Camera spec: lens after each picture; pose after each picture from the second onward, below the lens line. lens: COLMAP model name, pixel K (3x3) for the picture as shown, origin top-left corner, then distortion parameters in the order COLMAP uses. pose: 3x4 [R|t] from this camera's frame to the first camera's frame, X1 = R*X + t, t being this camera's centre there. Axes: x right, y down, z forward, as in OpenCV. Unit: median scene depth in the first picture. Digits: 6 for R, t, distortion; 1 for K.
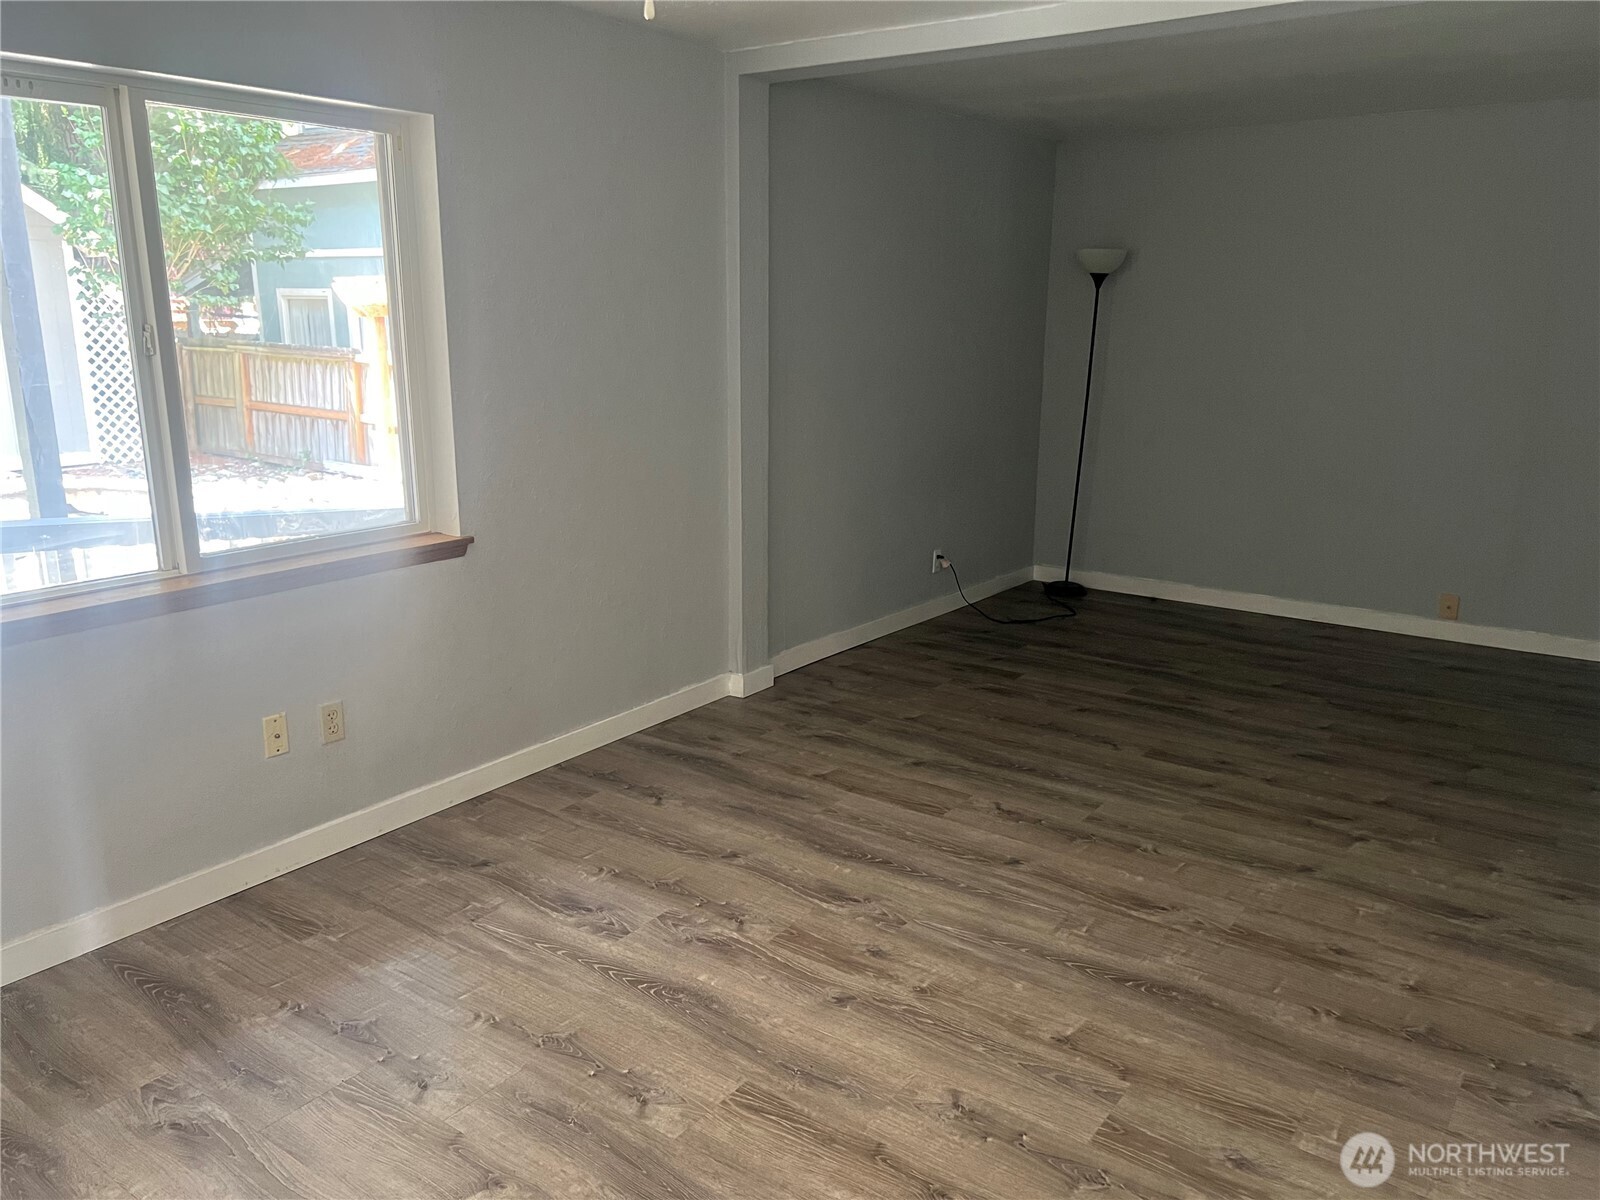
lens RADIAL K [[1205.8, 0, 800.0], [0, 1205.8, 600.0], [0, 0, 1]] dist [0.080880, -0.103640]
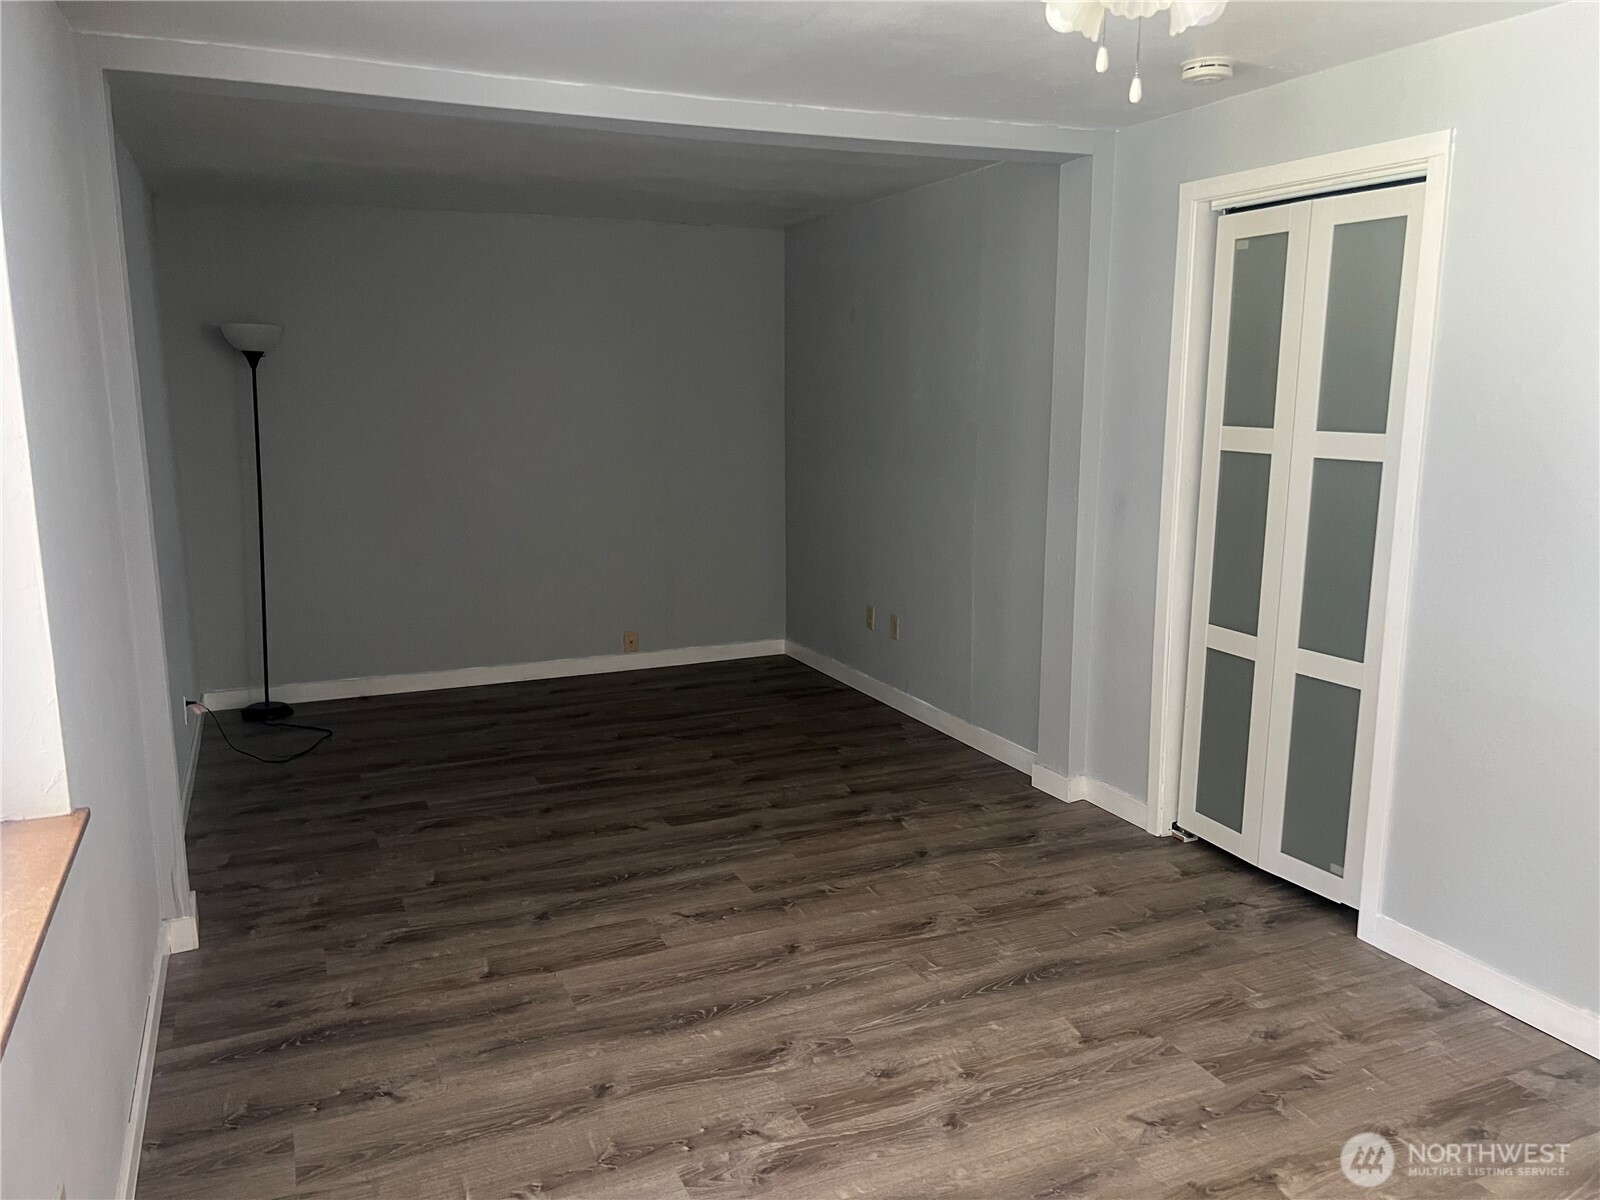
lens RADIAL K [[1222.4, 0, 800.9], [0, 1222.4, 522.7], [0, 0, 1]] dist [0.091541, -0.108870]
pose [[0.500087, -0.105093, 0.859574, -0.559826], [0.205554, 0.978646, 0.000062, -0.105021], [-0.841225, 0.176658, 0.511010, 0.365104]]
